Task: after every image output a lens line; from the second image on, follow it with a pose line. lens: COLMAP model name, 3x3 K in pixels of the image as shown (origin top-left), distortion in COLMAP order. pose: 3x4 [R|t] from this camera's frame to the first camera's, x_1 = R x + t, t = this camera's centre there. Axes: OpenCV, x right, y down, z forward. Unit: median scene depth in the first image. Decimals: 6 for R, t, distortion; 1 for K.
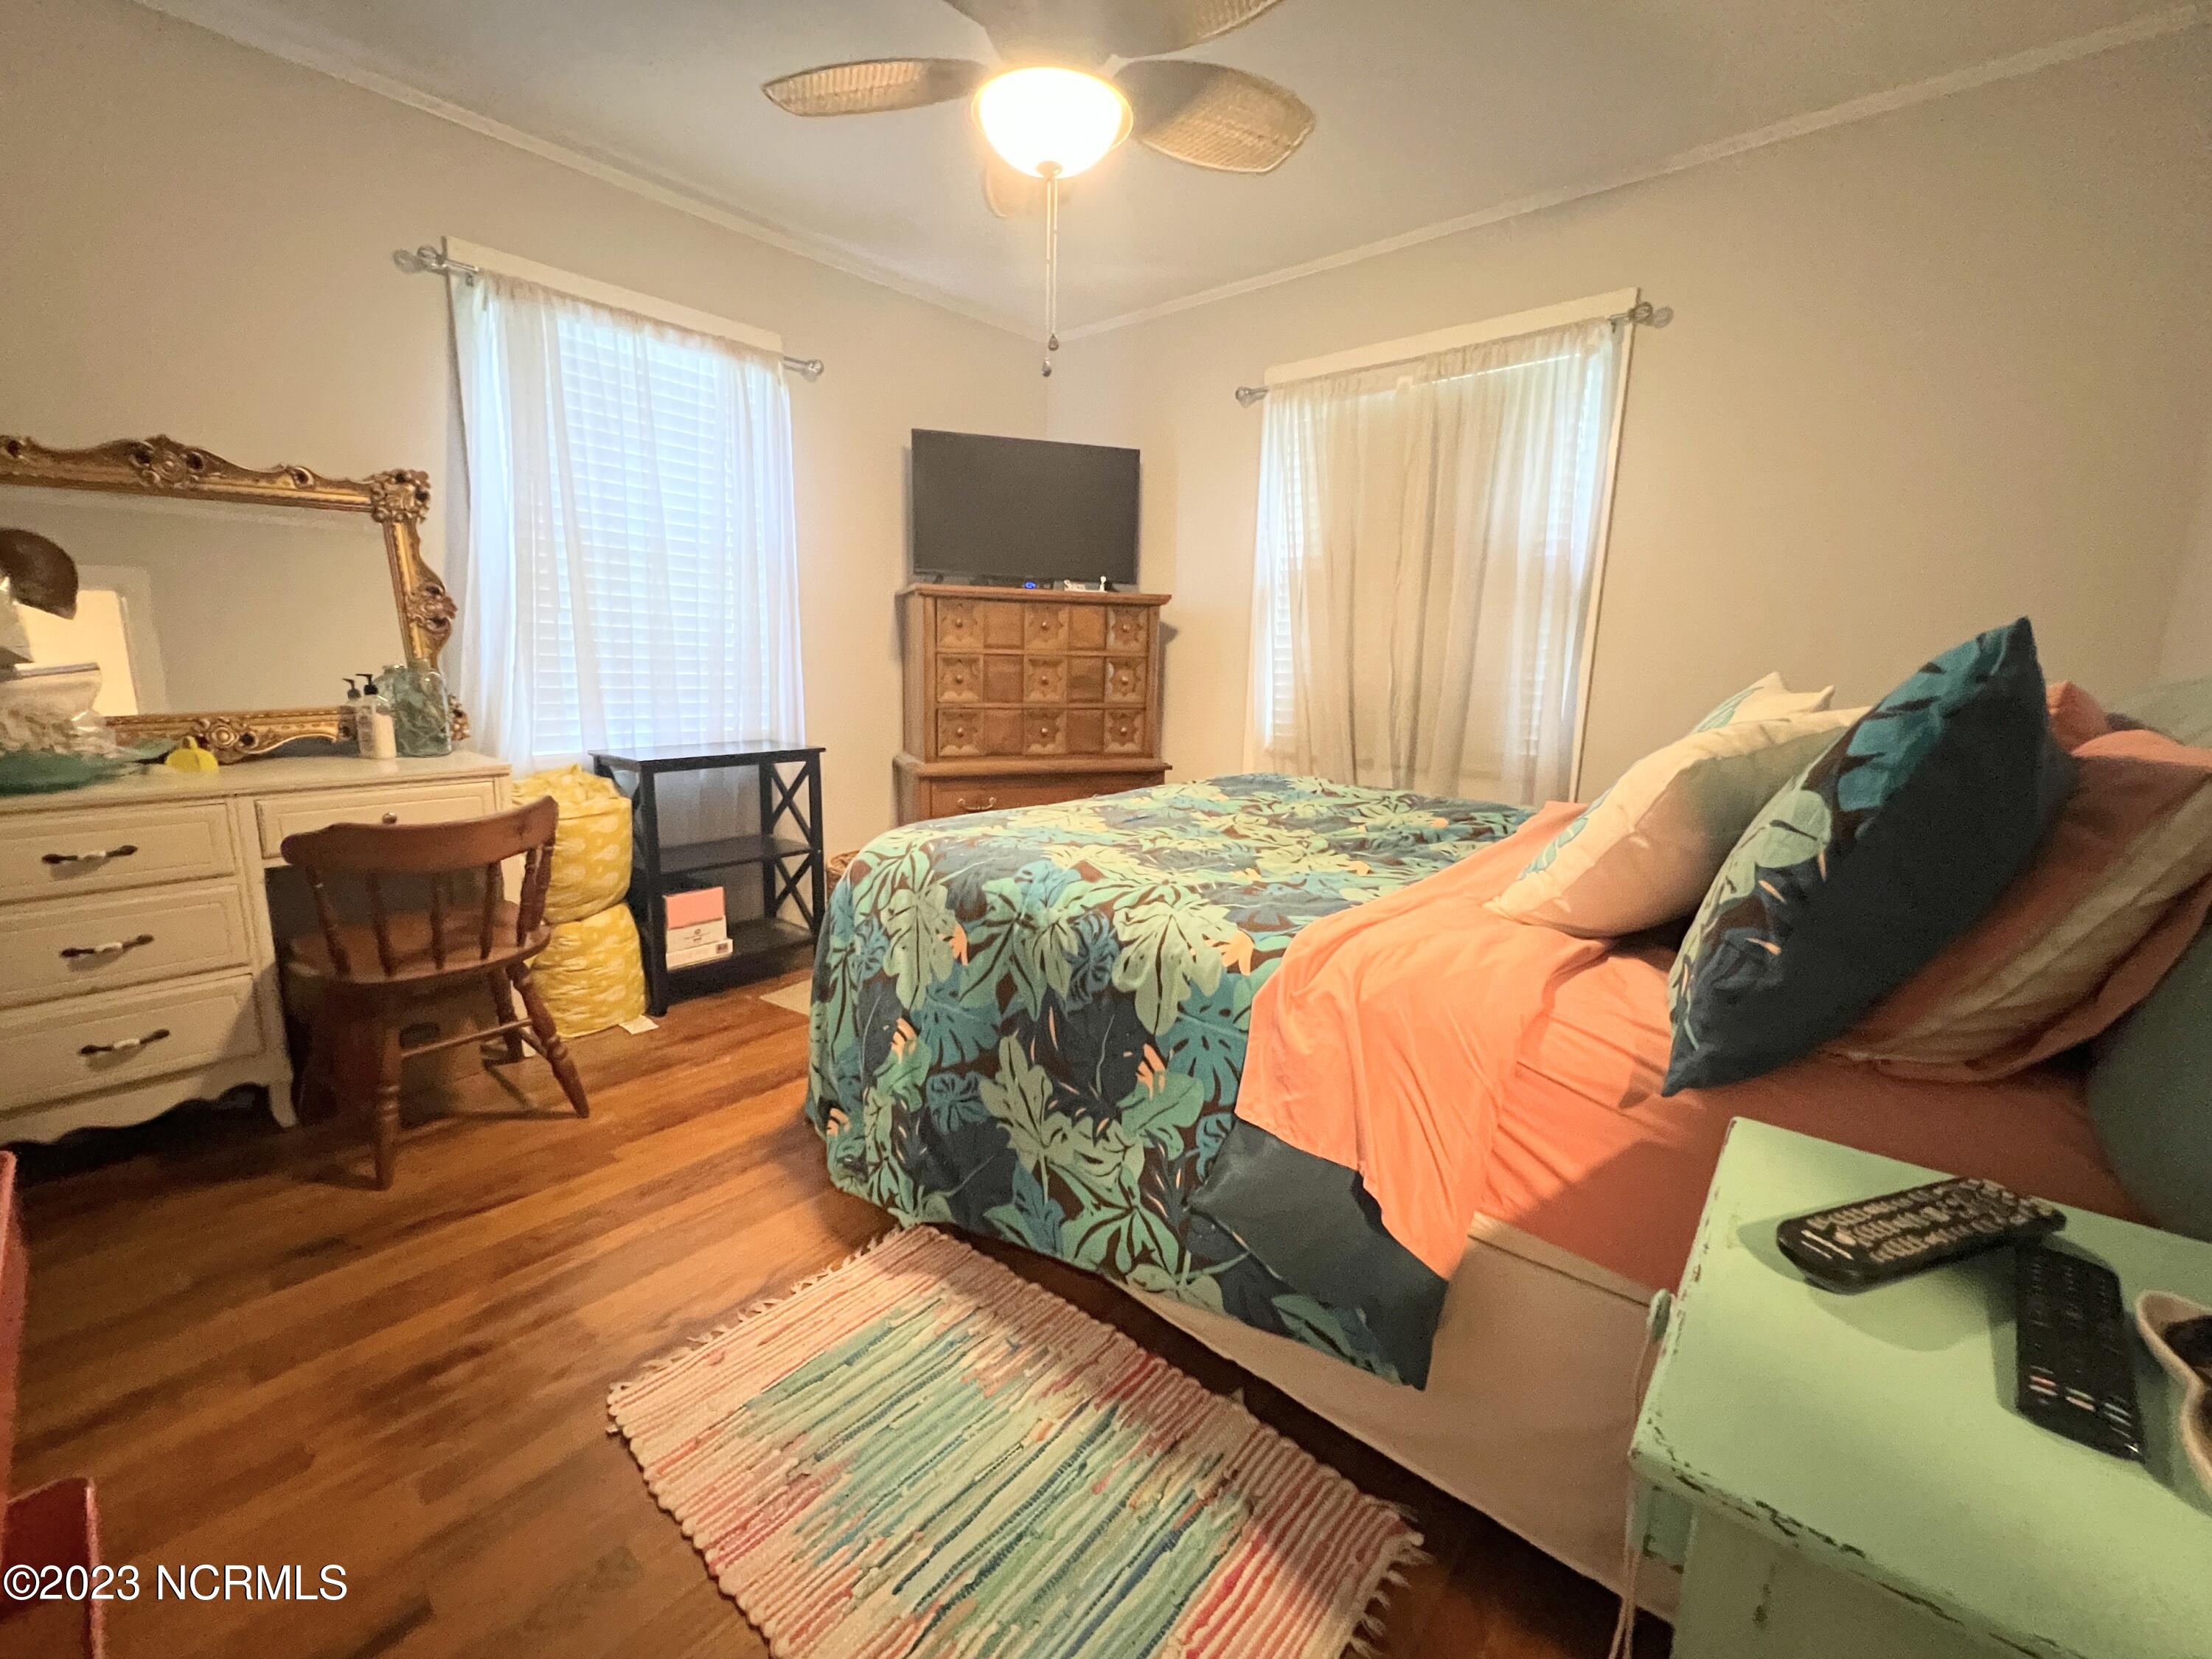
lens RADIAL K [[911.1, 0, 1038.9], [0, 911.1, 819.1], [0, 0, 1]] dist [-0.000325, -0.000155]
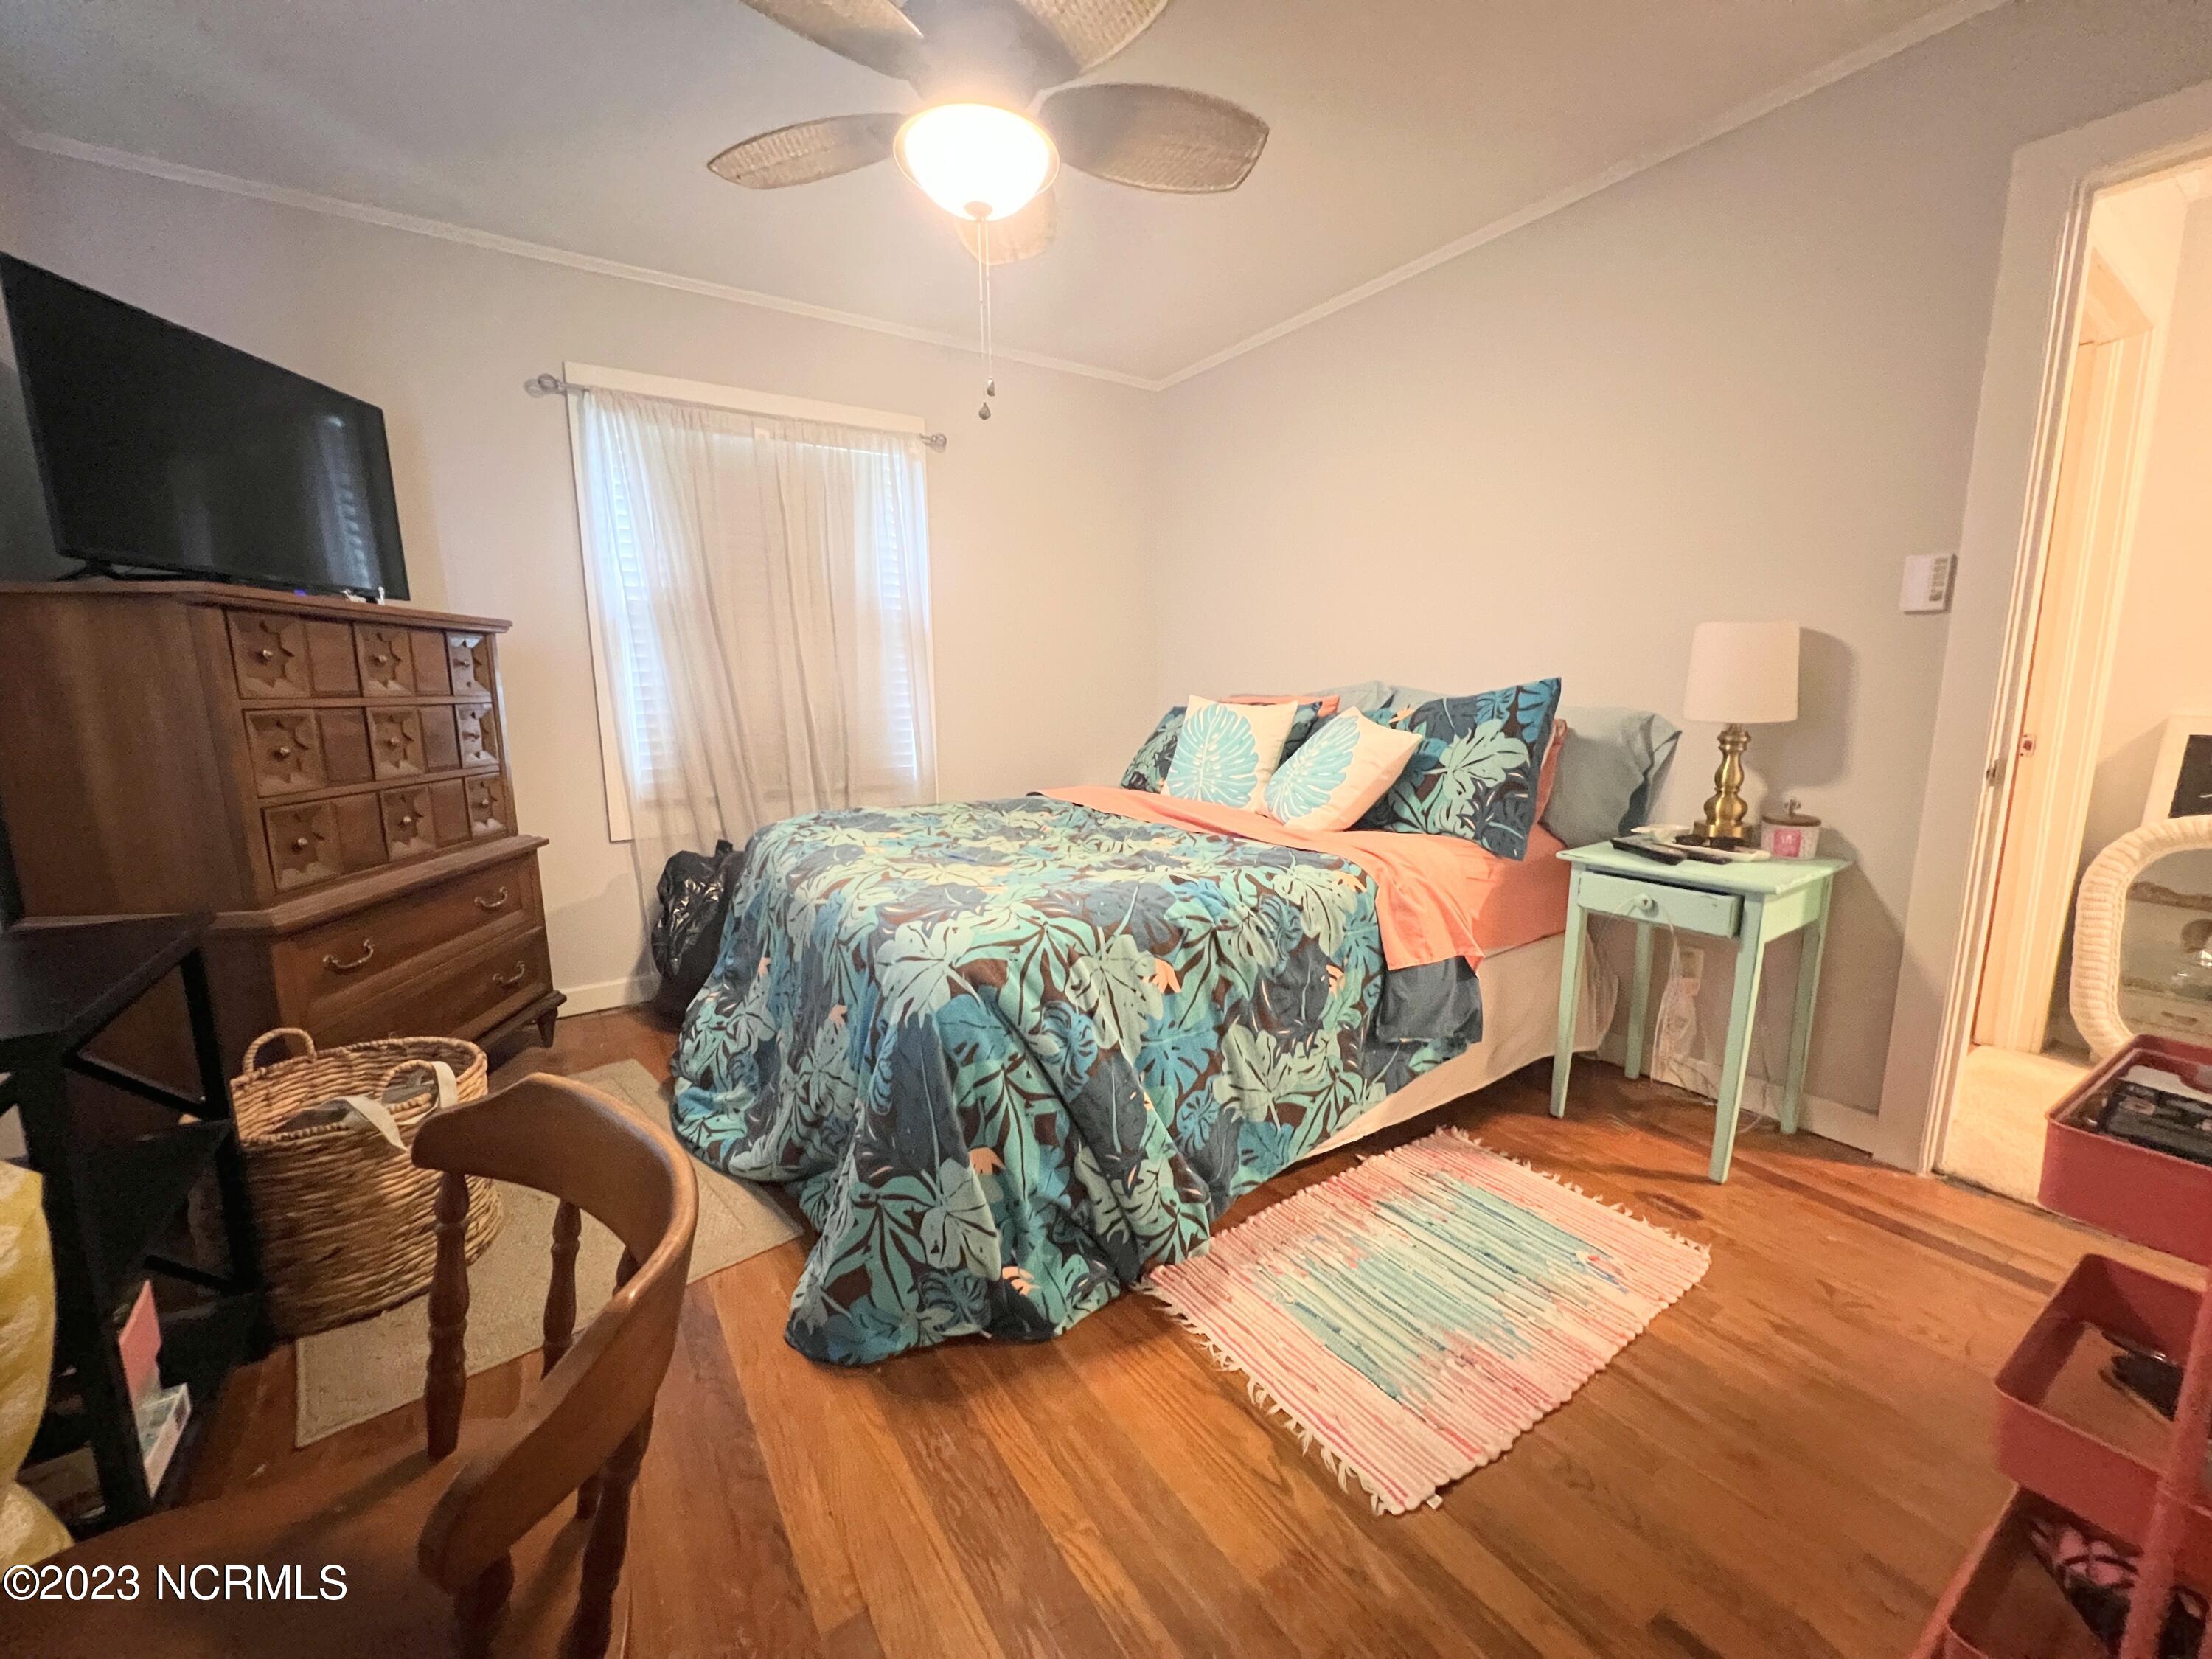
lens RADIAL K [[886.7, 0, 1106.0], [0, 886.7, 829.5], [0, 0, 1]] dist [-0.000568, 0.000054]
pose [[0.241417, -0.175223, 0.954471, -1.111796], [0.186680, 0.973578, 0.131513, -0.185840], [-0.952296, 0.146432, 0.267749, 0.813521]]
